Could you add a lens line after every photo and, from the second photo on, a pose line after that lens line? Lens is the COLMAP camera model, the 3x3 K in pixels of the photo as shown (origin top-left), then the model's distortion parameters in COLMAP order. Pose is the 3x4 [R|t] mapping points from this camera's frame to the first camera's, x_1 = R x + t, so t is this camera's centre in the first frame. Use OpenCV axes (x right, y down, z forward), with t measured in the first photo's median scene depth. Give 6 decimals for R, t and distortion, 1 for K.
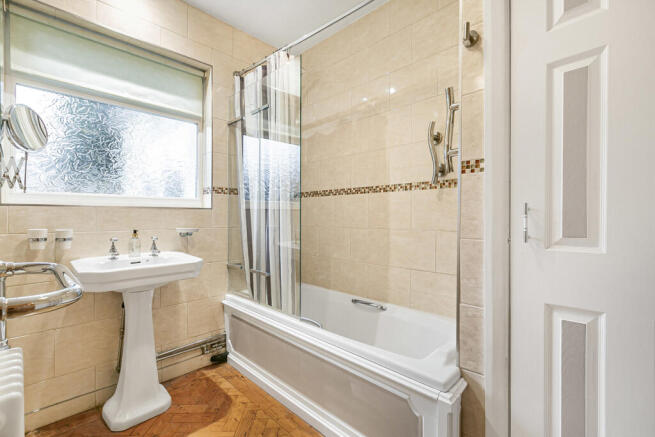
lens RADIAL K [[297.8, 0, 330.4], [0, 297.8, 218.9], [0, 0, 1]] dist [-0.005473, 0.001269]
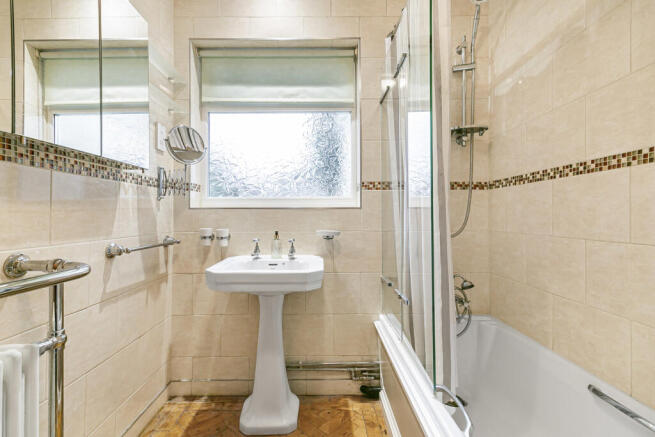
lens RADIAL K [[297.8, 0, 324.1], [0, 297.8, 215.5], [0, 0, 1]] dist [-0.005473, 0.001269]
pose [[0.681784, -0.004136, -0.731541, 0.141987], [-0.003899, 0.999949, -0.009287, -0.005695], [0.731543, 0.009184, 0.681734, 0.355672]]
